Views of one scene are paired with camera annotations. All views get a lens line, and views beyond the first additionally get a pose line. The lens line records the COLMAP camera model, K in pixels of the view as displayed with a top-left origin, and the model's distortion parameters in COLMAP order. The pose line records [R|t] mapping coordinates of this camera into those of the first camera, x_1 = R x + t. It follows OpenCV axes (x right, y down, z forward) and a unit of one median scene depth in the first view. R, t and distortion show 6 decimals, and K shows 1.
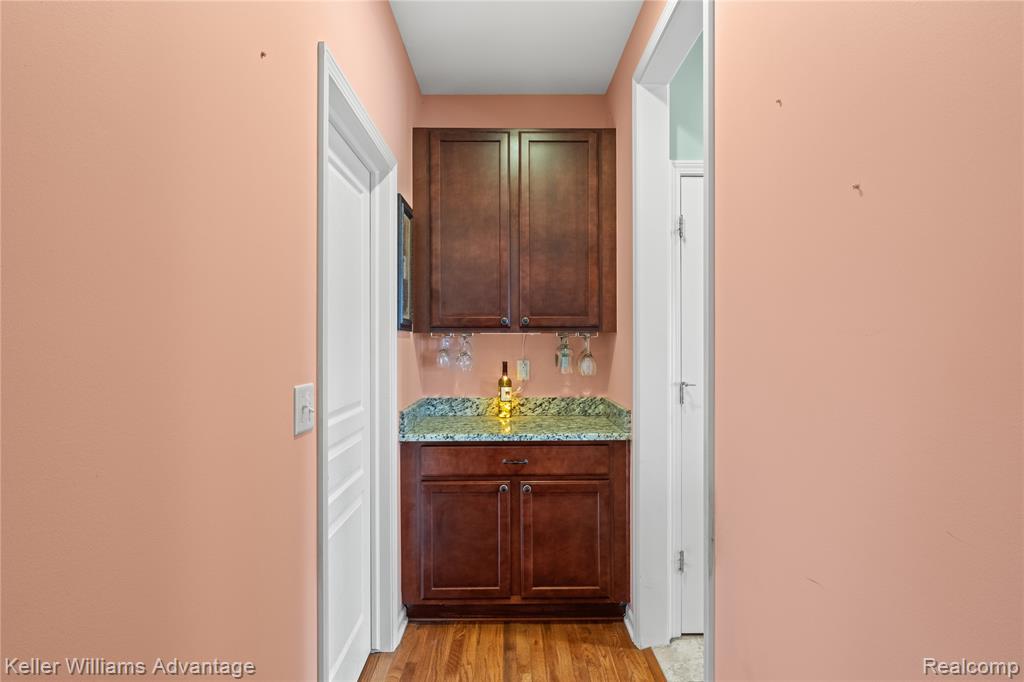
lens RADIAL K [[527.6, 0, 512.6], [0, 527.6, 346.1], [0, 0, 1]] dist [0.000747, -0.000377]
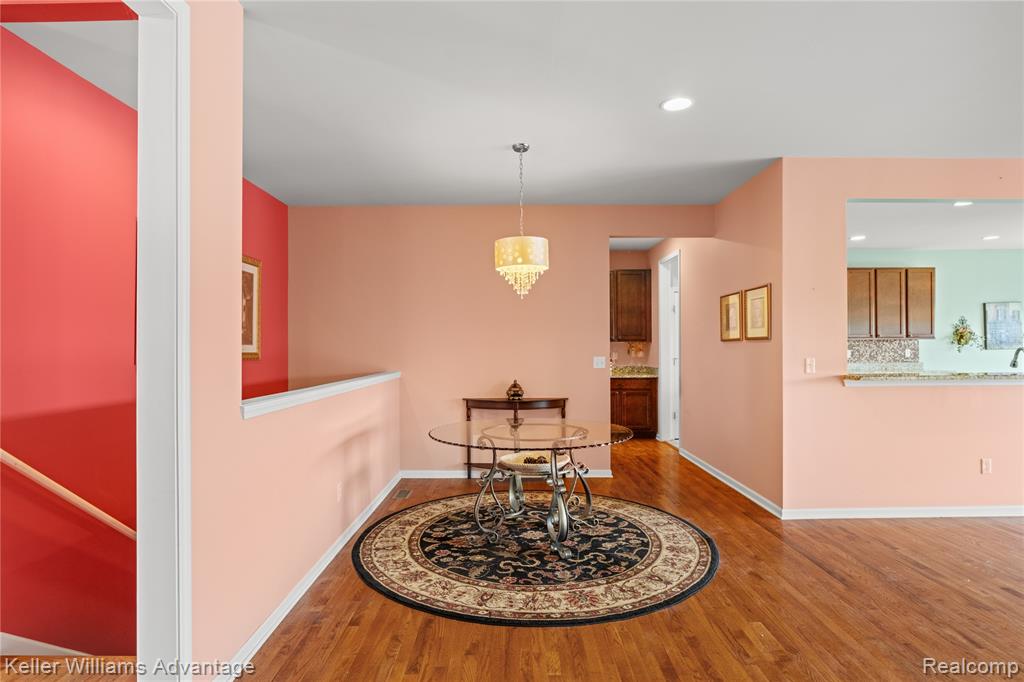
lens RADIAL K [[527.6, 0, 511.9], [0, 527.6, 345.5], [0, 0, 1]] dist [0.000747, -0.000377]
pose [[0.999995, -0.001272, 0.002955, -0.565573], [0.001278, 0.999997, -0.002035, -0.001798], [-0.002952, 0.002038, 0.999994, -1.841513]]
